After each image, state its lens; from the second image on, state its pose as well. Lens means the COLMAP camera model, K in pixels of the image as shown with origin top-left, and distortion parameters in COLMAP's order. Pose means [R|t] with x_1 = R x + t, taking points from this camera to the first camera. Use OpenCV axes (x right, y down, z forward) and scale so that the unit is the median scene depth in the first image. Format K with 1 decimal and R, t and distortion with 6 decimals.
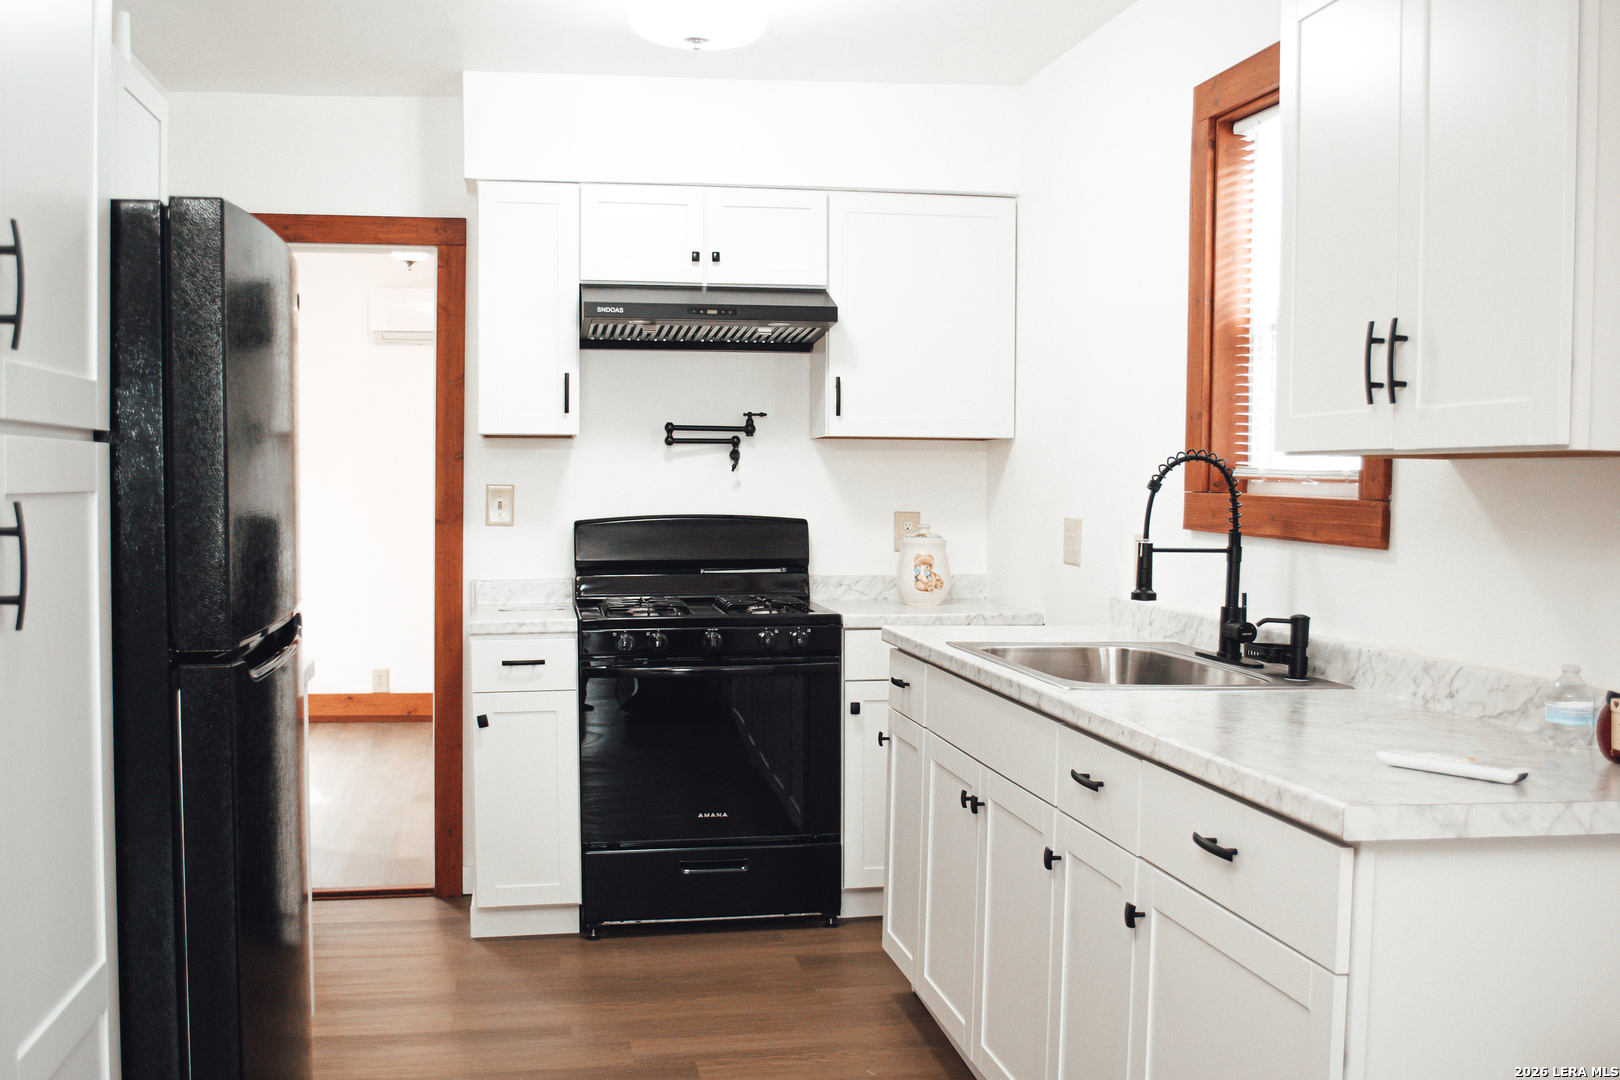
lens RADIAL K [[1585.0, 0, 795.3], [0, 1585.0, 546.9], [0, 0, 1]] dist [-0.082831, 0.000000]
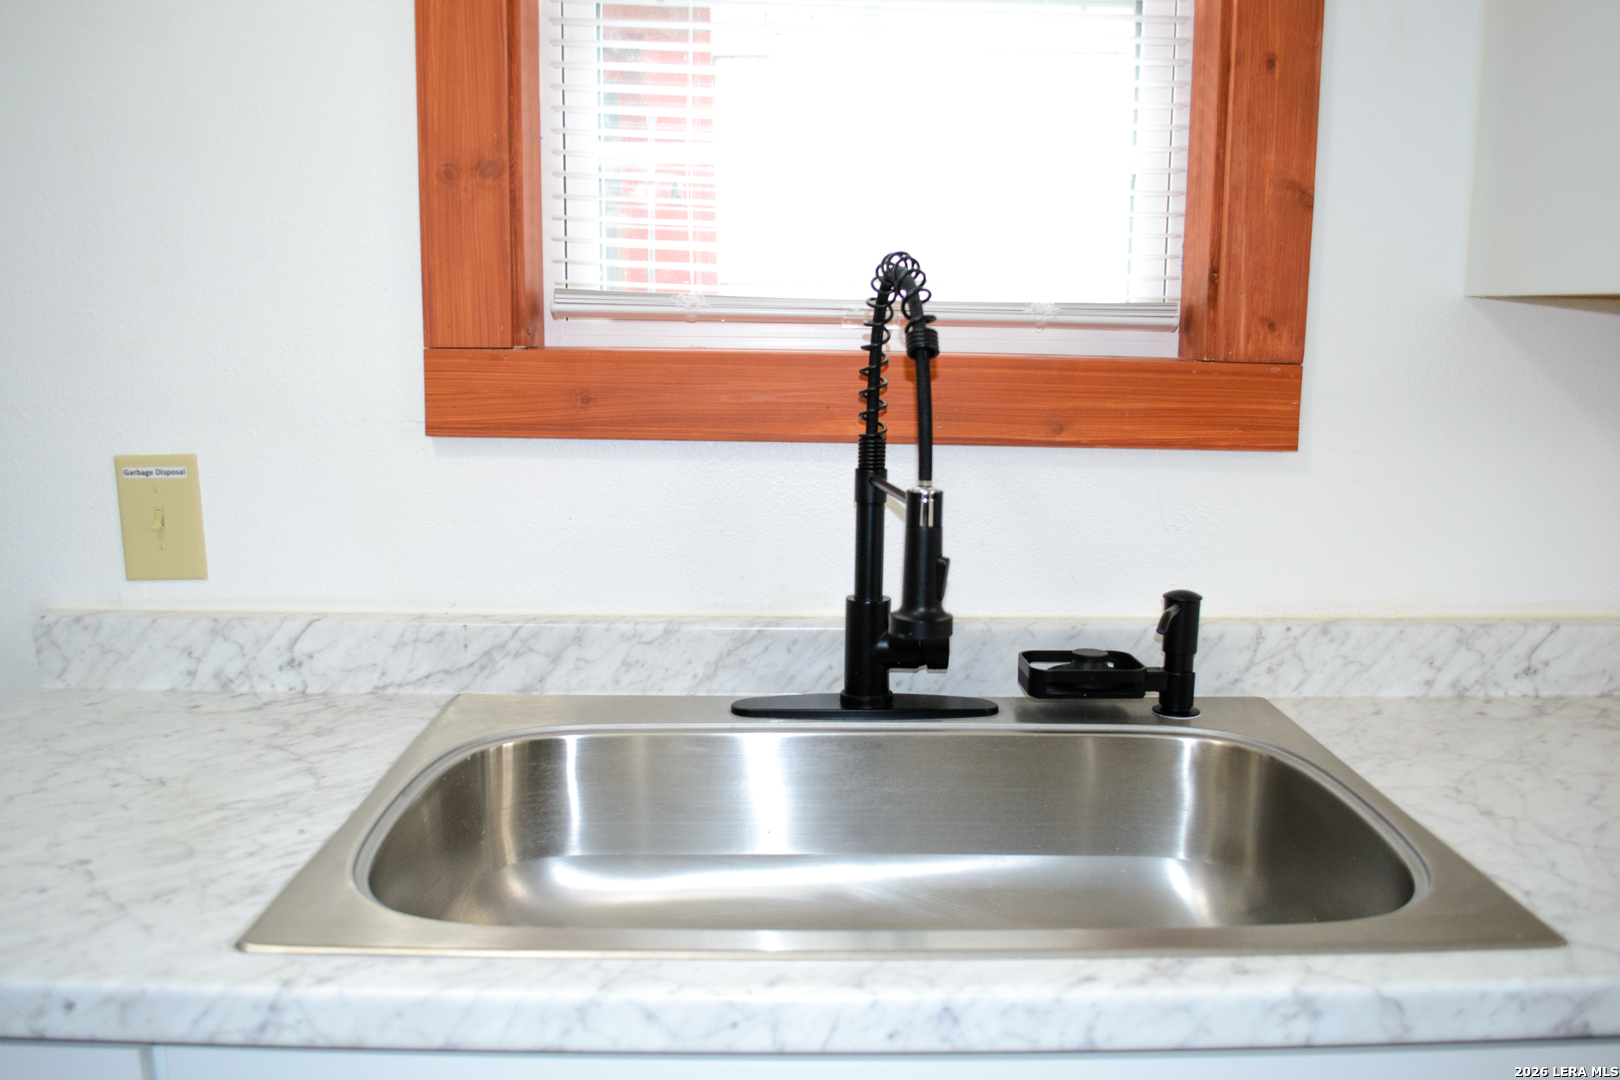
lens RADIAL K [[1490.7, 0, 808.3], [0, 1490.7, 528.8], [0, 0, 1]] dist [-0.082848, 0.000000]
pose [[0.158411, -0.133741, 0.978274, -0.067896], [0.031240, 0.990967, 0.130418, -0.016843], [-0.986879, 0.009901, 0.161158, 0.399431]]
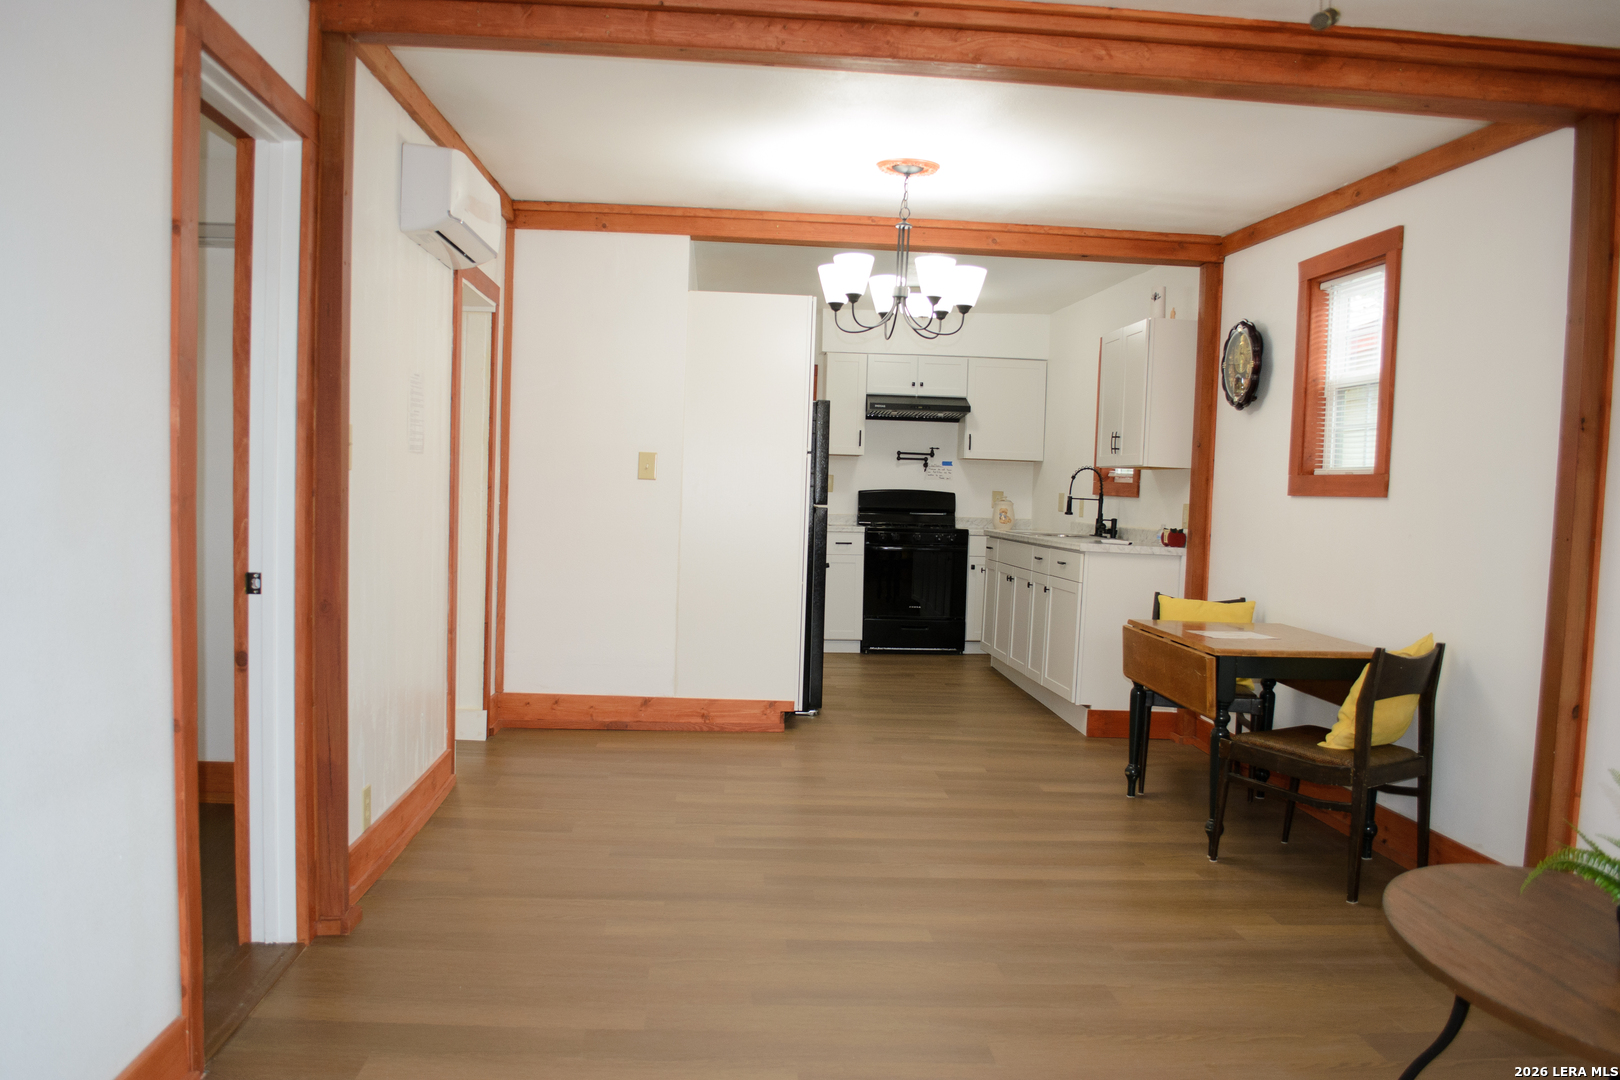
lens RADIAL K [[1297.7, 0, 809.3], [0, 1297.7, 540.6], [0, 0, 1]] dist [-0.073914, 0.006464]
pose [[0.995347, 0.031312, -0.091125, -0.034208], [-0.031693, 0.999494, -0.002733, 0.073591], [0.090993, 0.005609, 0.995836, -1.062566]]
